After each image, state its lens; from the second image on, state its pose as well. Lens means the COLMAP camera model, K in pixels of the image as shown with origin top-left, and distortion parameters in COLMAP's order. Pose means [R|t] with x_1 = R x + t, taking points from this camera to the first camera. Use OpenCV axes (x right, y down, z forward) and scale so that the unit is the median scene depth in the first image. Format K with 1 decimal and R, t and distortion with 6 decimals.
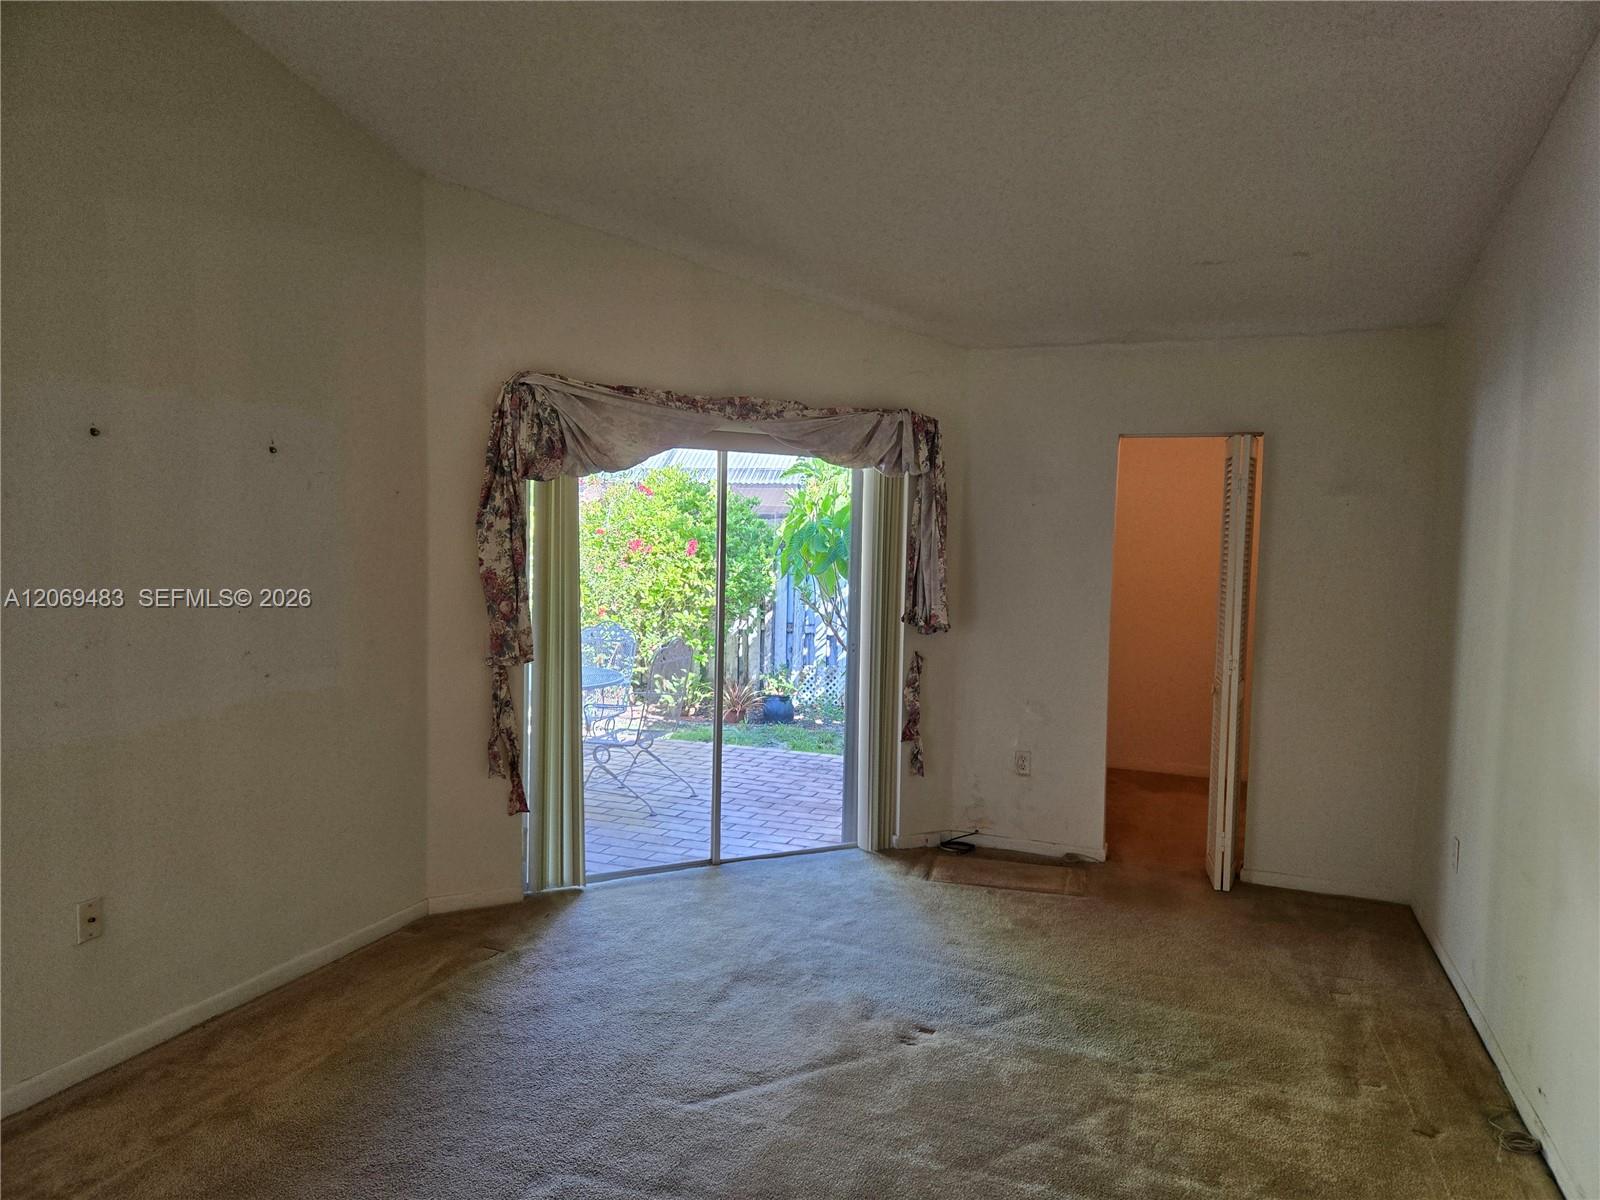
lens RADIAL K [[1062.4, 0, 798.6], [0, 1062.4, 595.6], [0, 0, 1]] dist [0.065696, -0.058095]
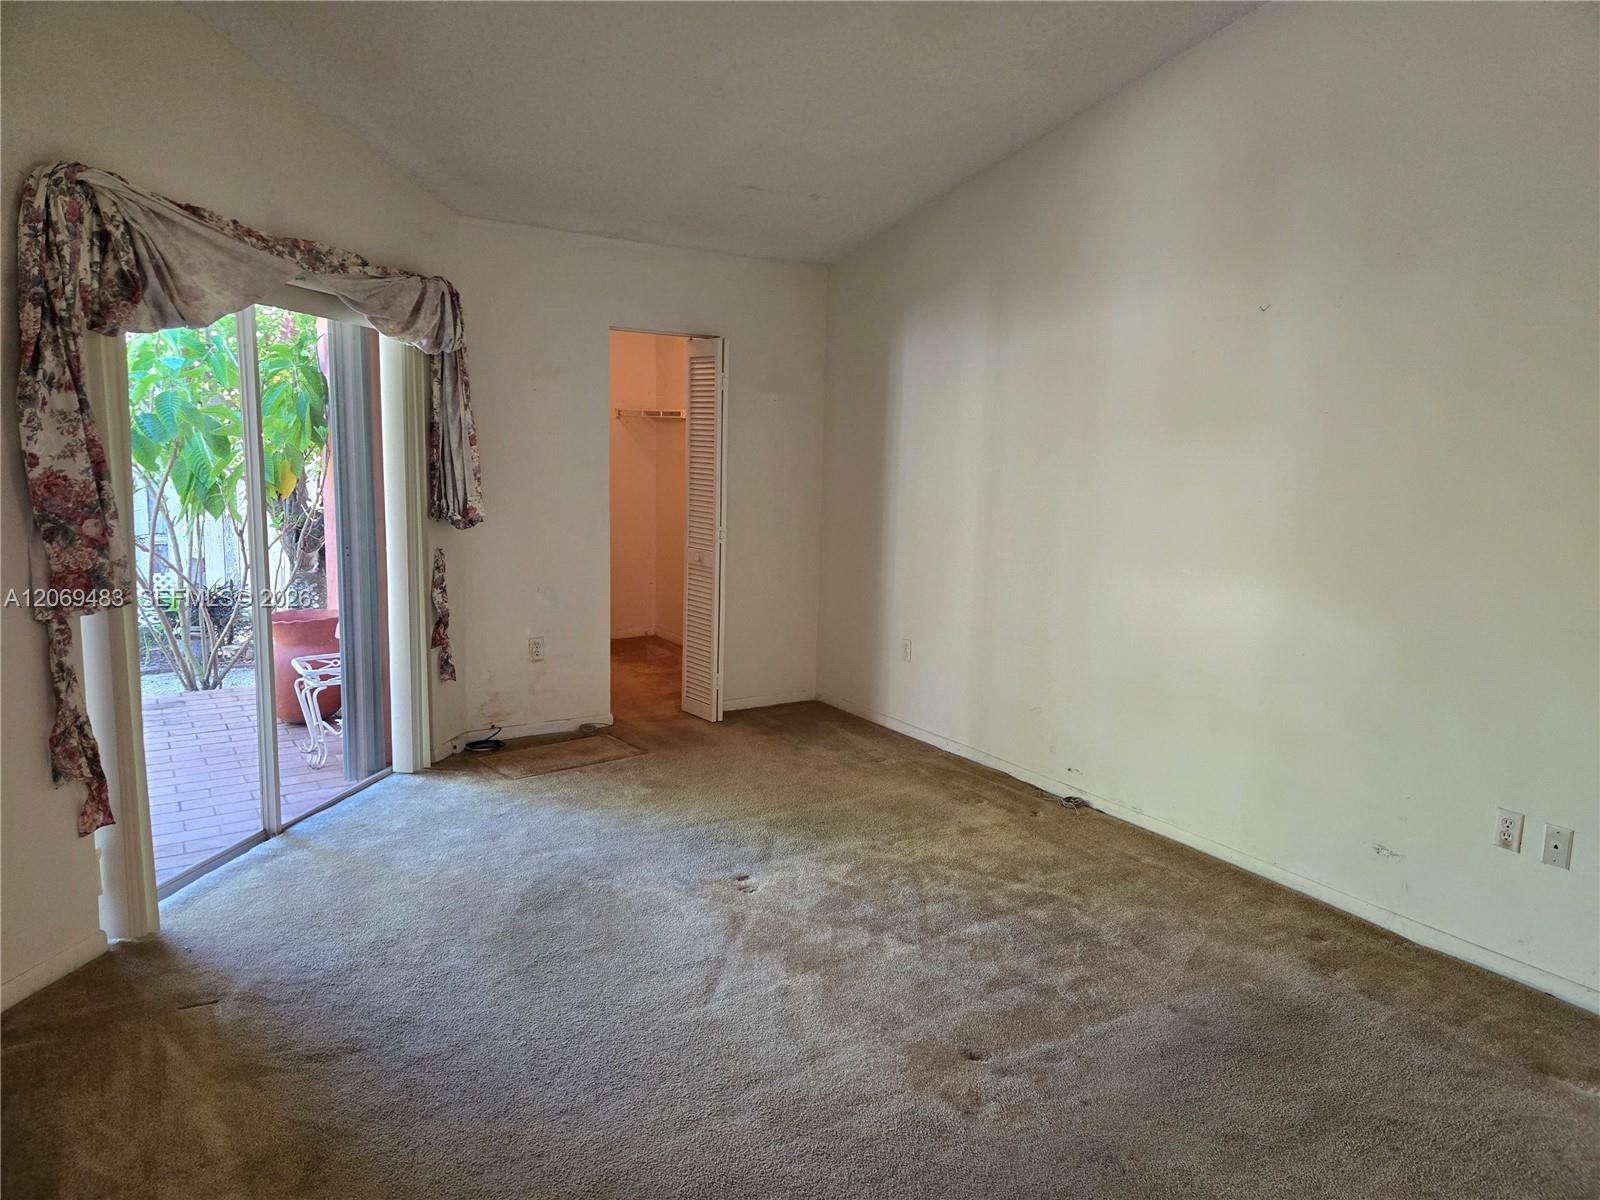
lens RADIAL K [[1062.4, 0, 798.6], [0, 1062.4, 595.6], [0, 0, 1]] dist [0.065696, -0.058095]
pose [[0.601870, -0.123295, 0.789019, -0.504931], [0.035348, 0.991155, 0.127918, -0.016753], [-0.797811, -0.049100, 0.600905, 0.228133]]
